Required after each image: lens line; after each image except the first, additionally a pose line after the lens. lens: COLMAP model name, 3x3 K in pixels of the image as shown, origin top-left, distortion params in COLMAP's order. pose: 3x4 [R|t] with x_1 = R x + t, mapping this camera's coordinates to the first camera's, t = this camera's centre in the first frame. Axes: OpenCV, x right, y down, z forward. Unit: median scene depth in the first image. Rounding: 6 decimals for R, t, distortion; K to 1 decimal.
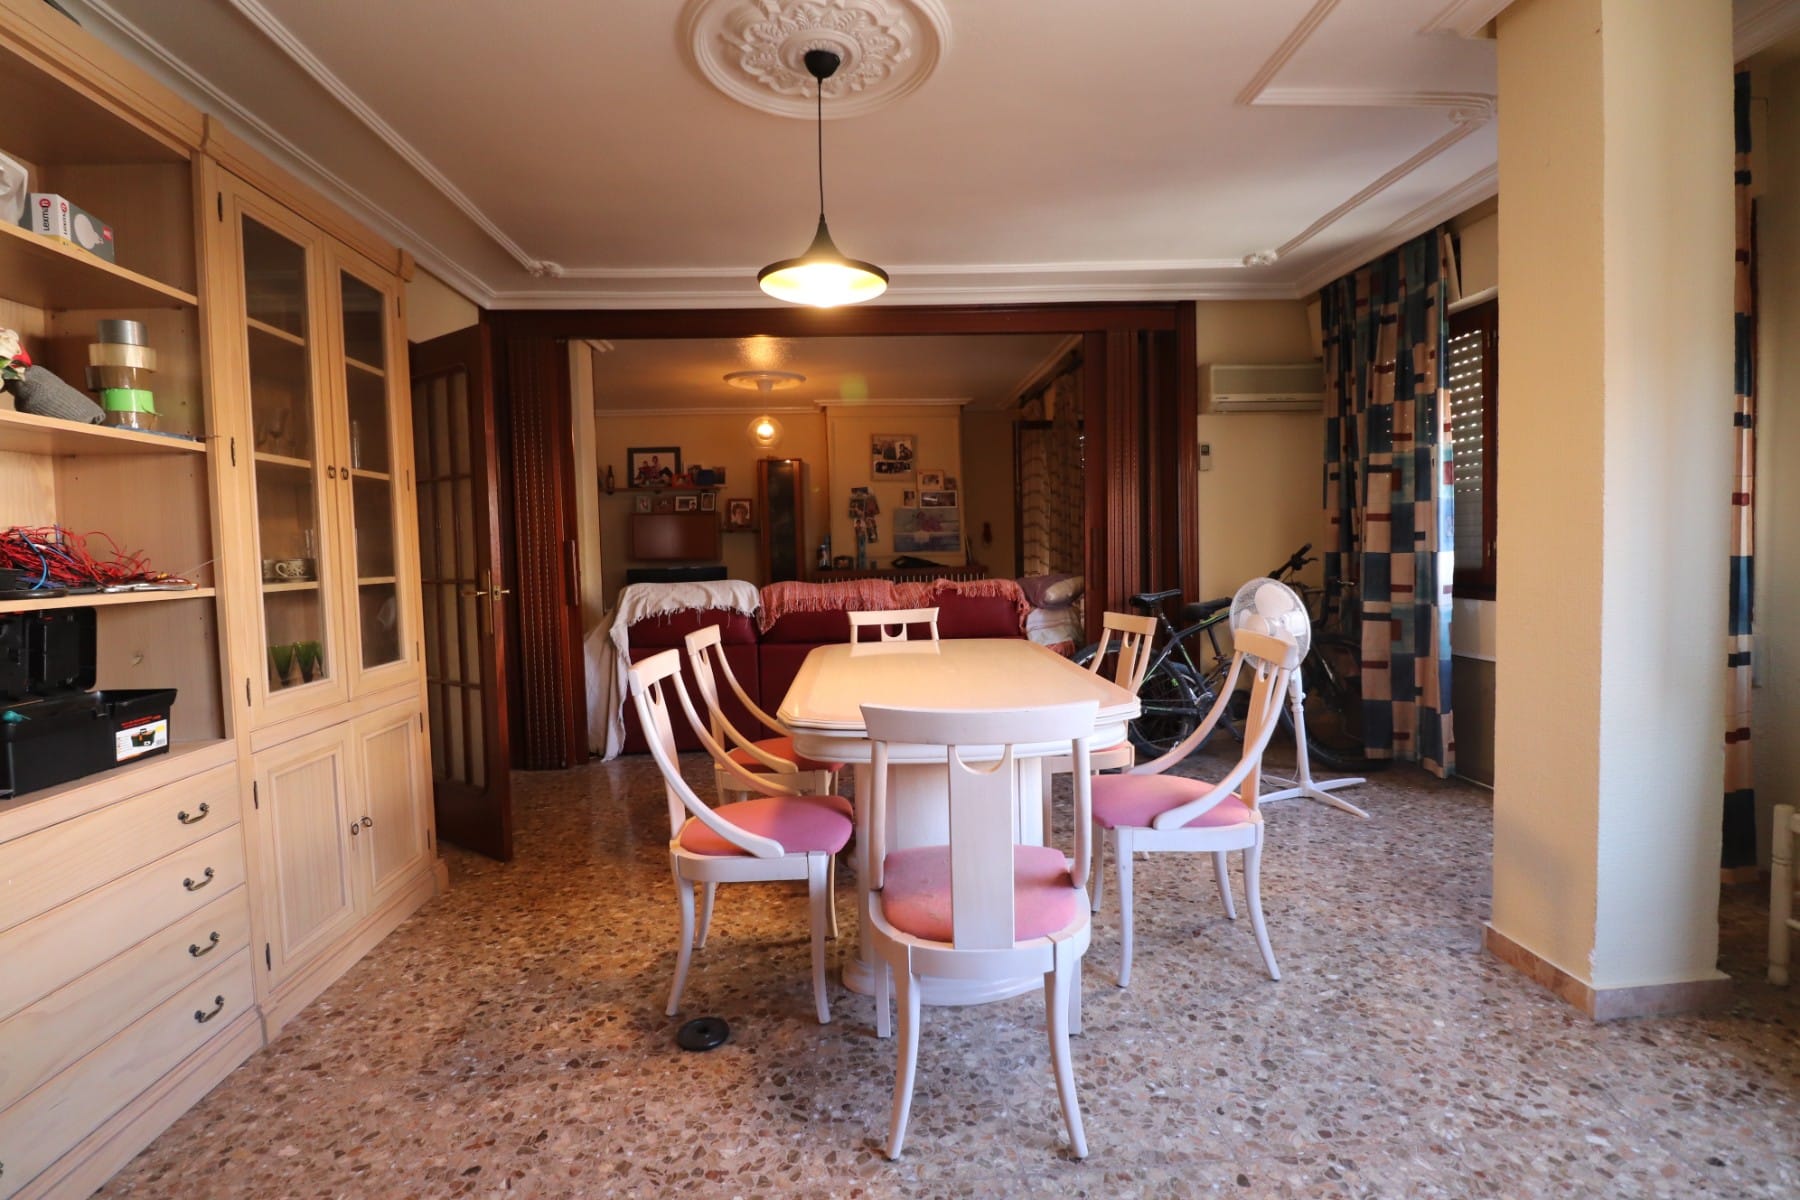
lens RADIAL K [[841.8, 0, 902.4], [0, 841.8, 585.8], [0, 0, 1]] dist [-0.000875, -0.012827]
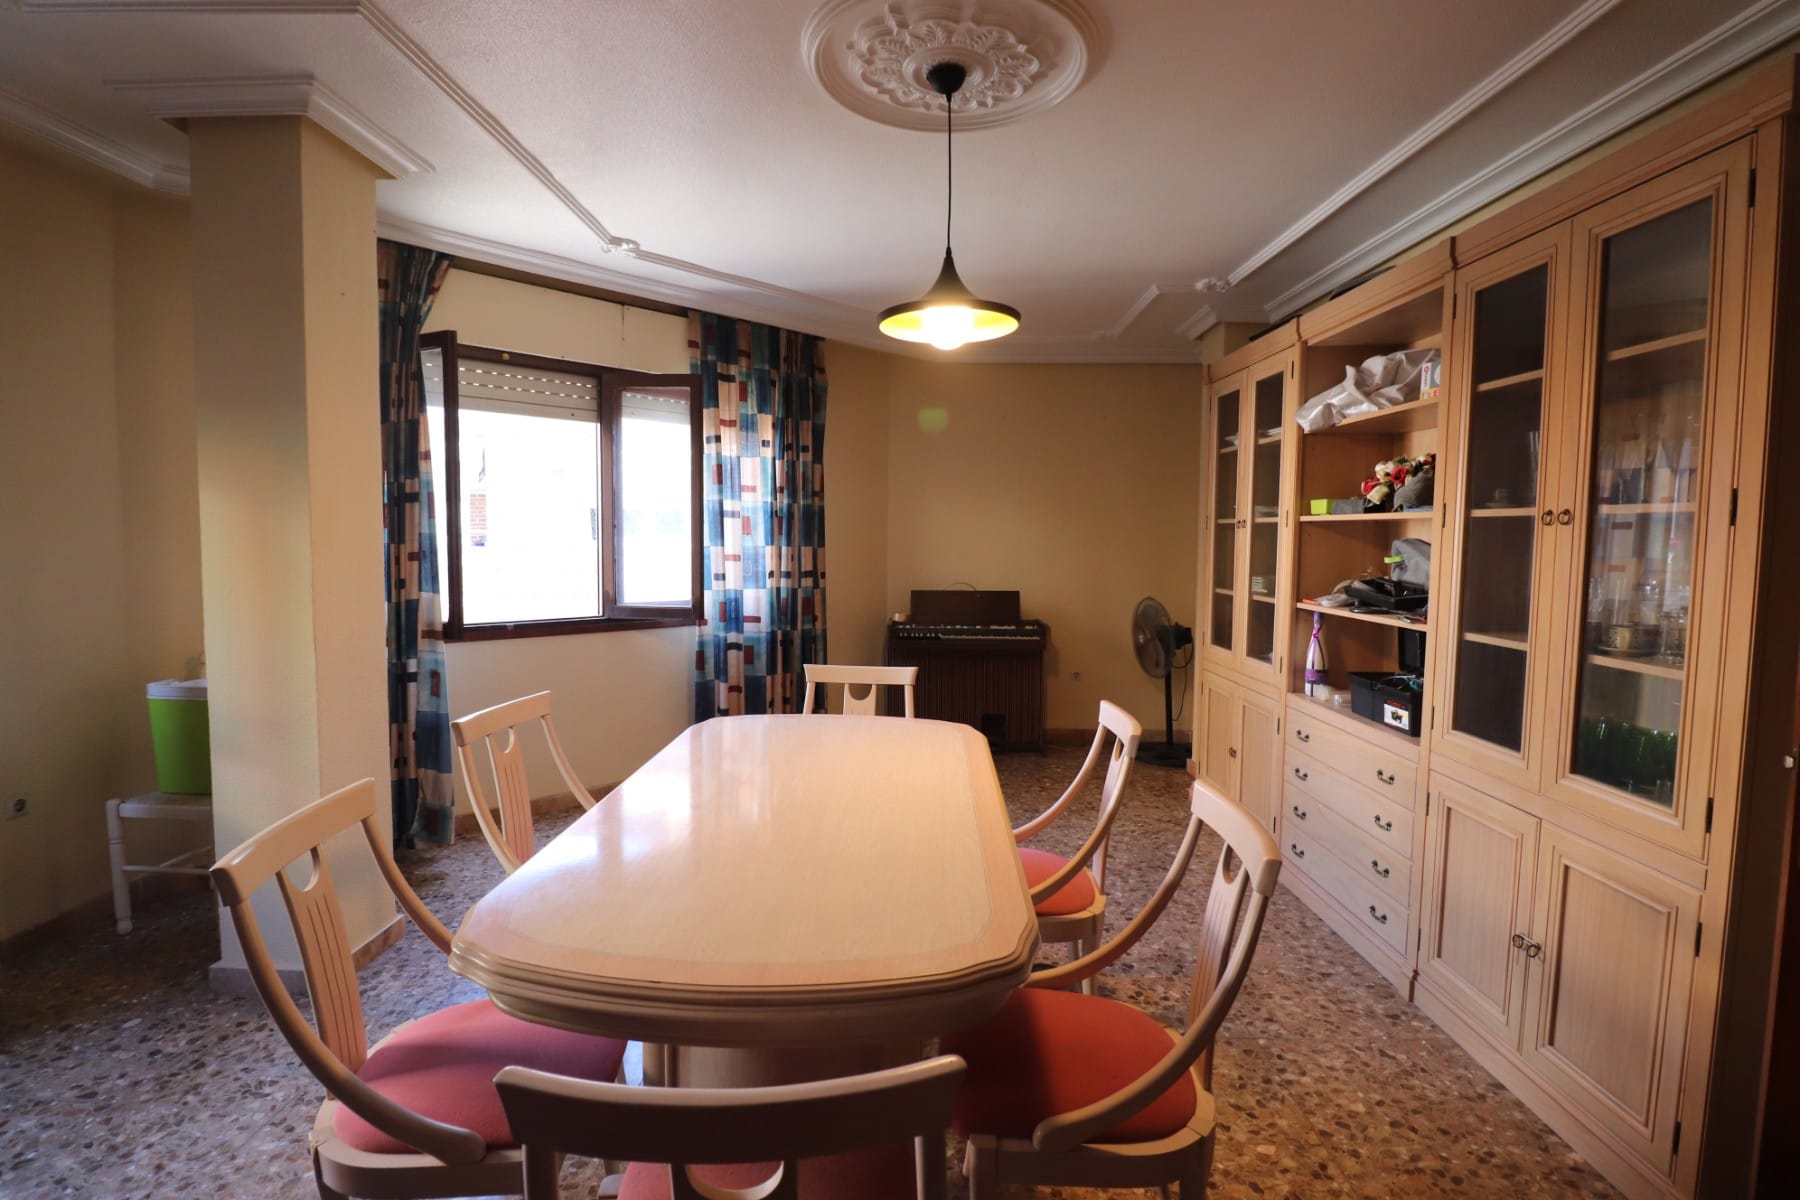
lens RADIAL K [[841.8, 0, 902.4], [0, 841.8, 585.8], [0, 0, 1]] dist [-0.000875, -0.012827]
pose [[-0.996904, 0.011597, 0.077772, -0.068369], [0.020022, 0.993900, 0.108450, -0.109082], [-0.076040, 0.109671, -0.991055, 1.192745]]
